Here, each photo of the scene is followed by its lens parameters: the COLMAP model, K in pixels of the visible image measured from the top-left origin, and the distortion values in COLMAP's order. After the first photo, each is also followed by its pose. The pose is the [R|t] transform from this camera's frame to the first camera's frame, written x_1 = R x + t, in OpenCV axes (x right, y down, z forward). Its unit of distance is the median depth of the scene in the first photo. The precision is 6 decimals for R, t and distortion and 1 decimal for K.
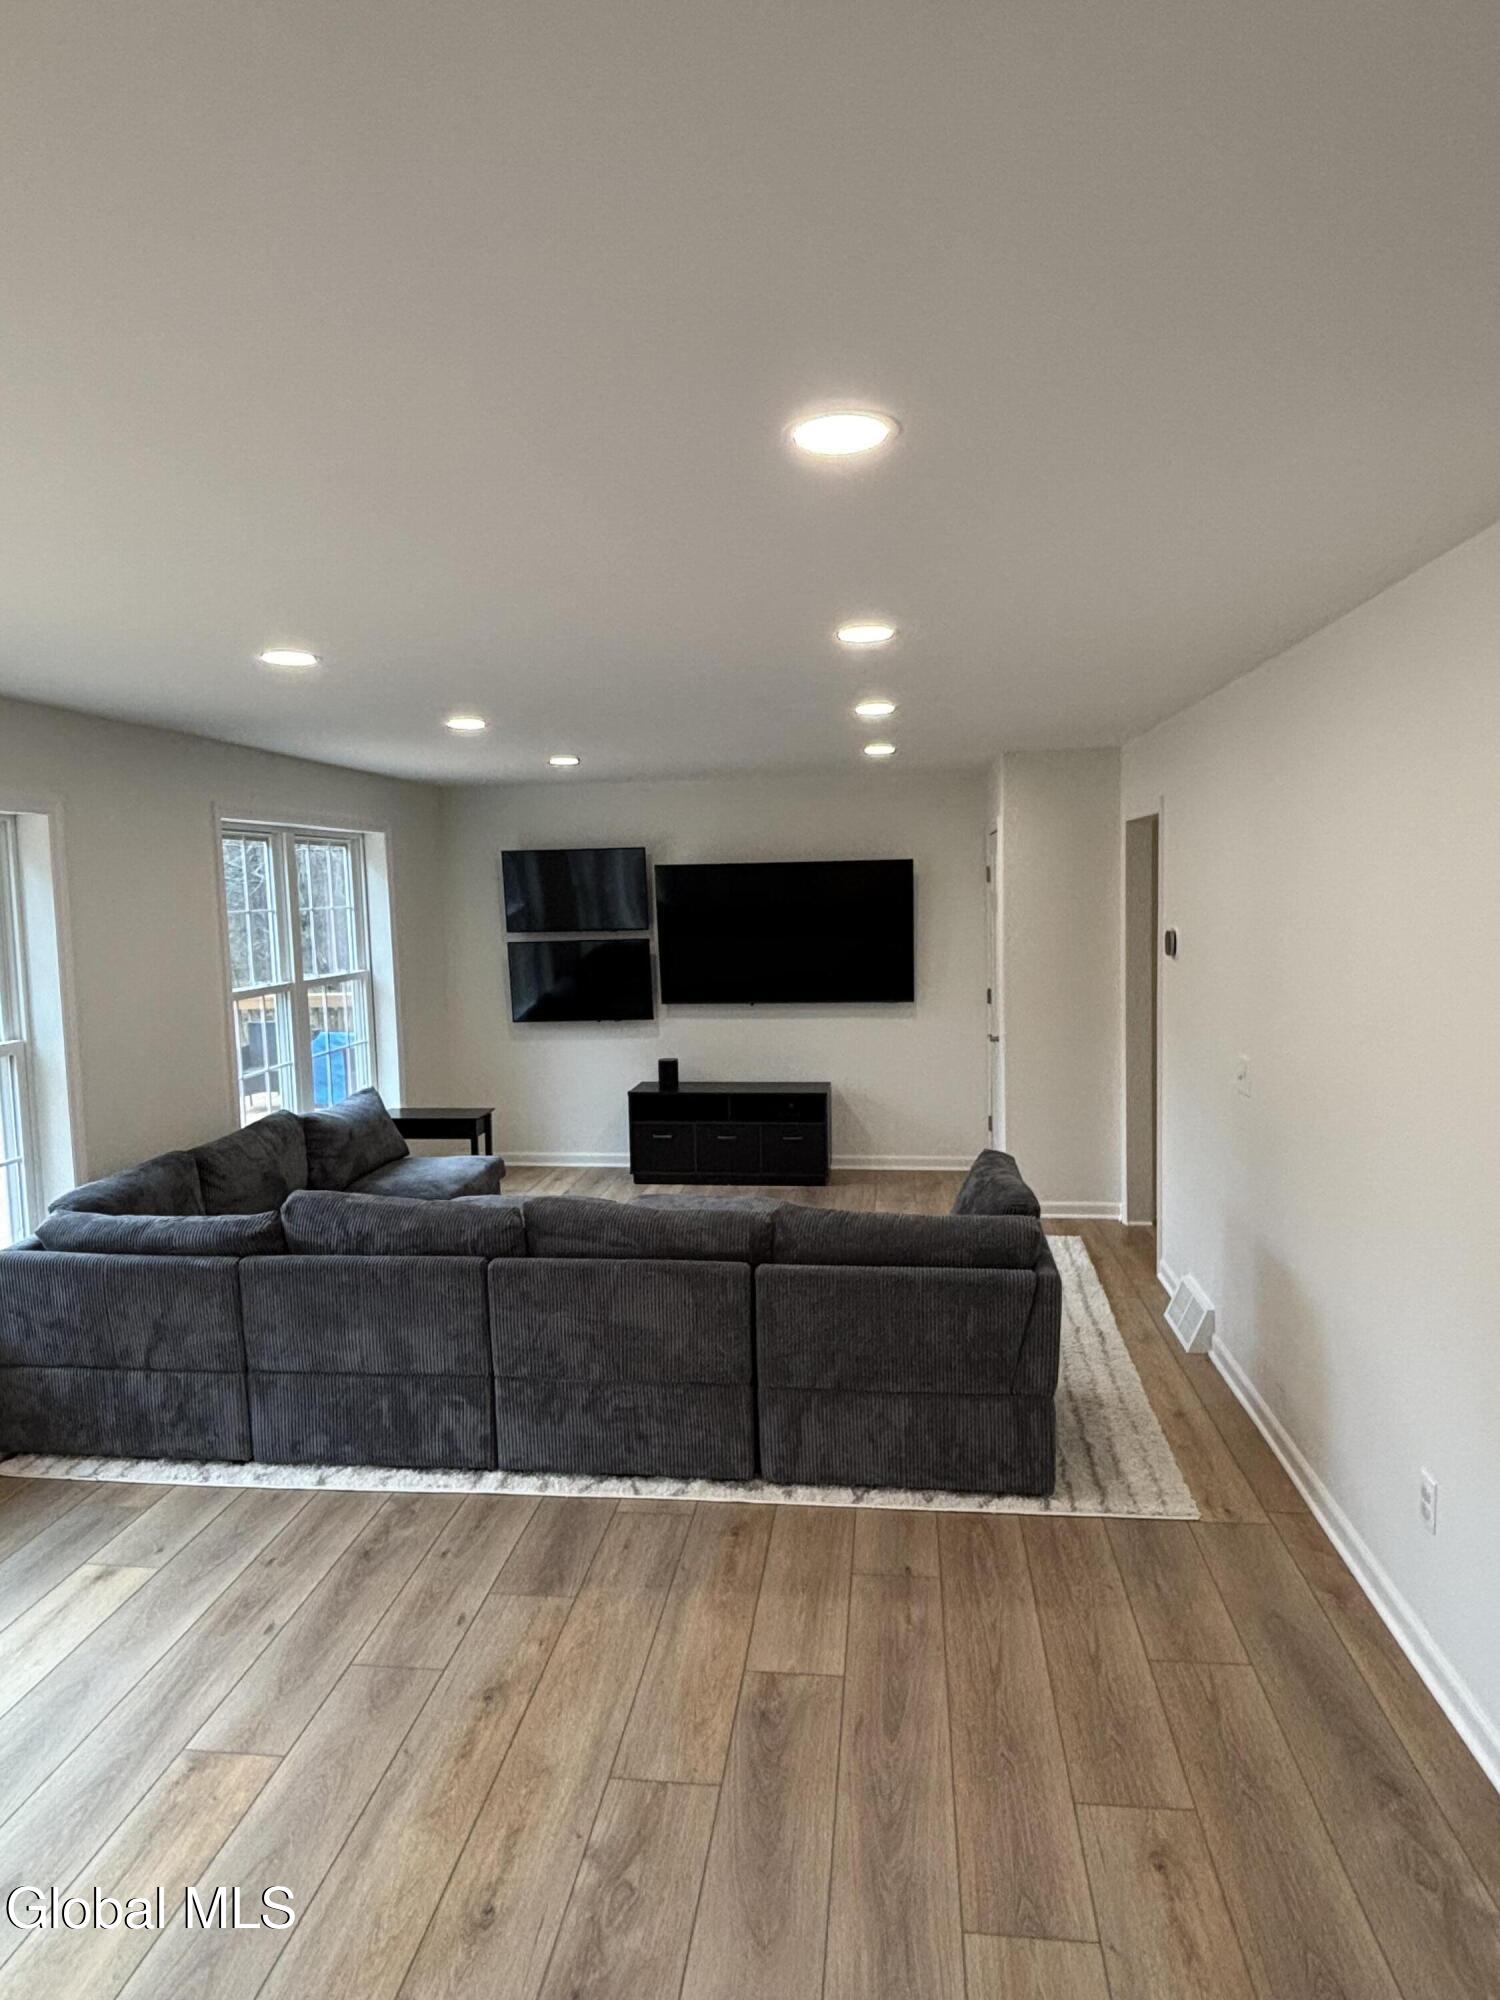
lens RADIAL K [[1205.0, 0, 754.2], [0, 1205.0, 989.2], [0, 0, 1]] dist [0.031451, -0.042899]
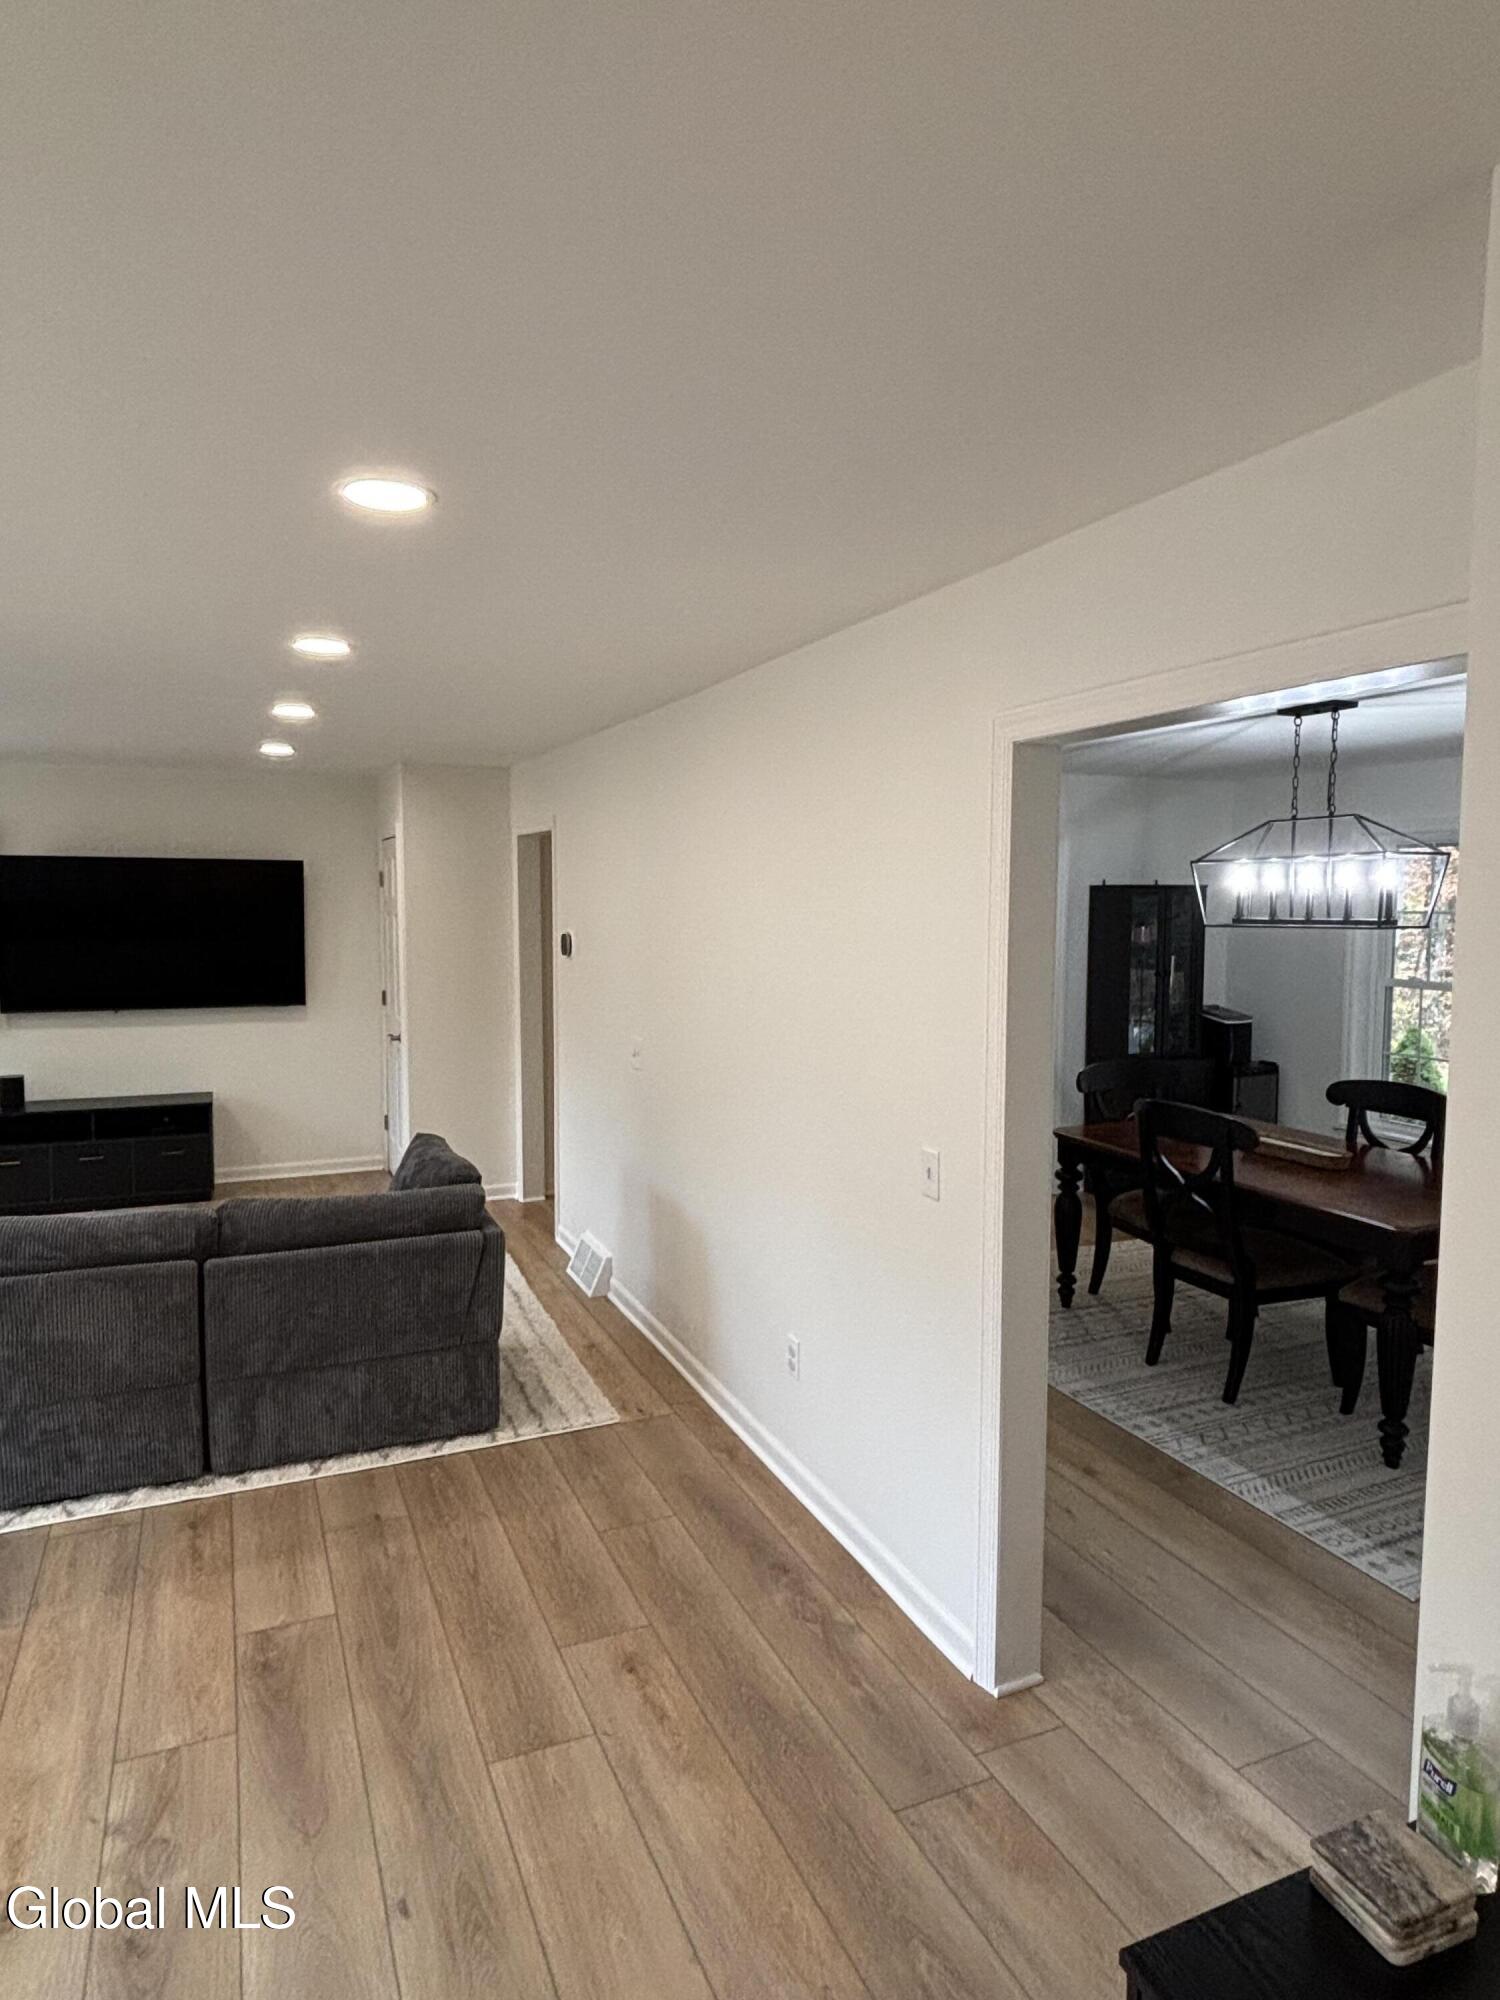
lens RADIAL K [[1221.5, 0, 755.4], [0, 1221.5, 997.8], [0, 0, 1]] dist [0.002554, -0.000771]
pose [[0.857615, -0.014076, 0.514099, -0.125468], [0.016615, 0.999862, -0.000340, 0.020065], [-0.514023, 0.008834, 0.857731, -0.103406]]
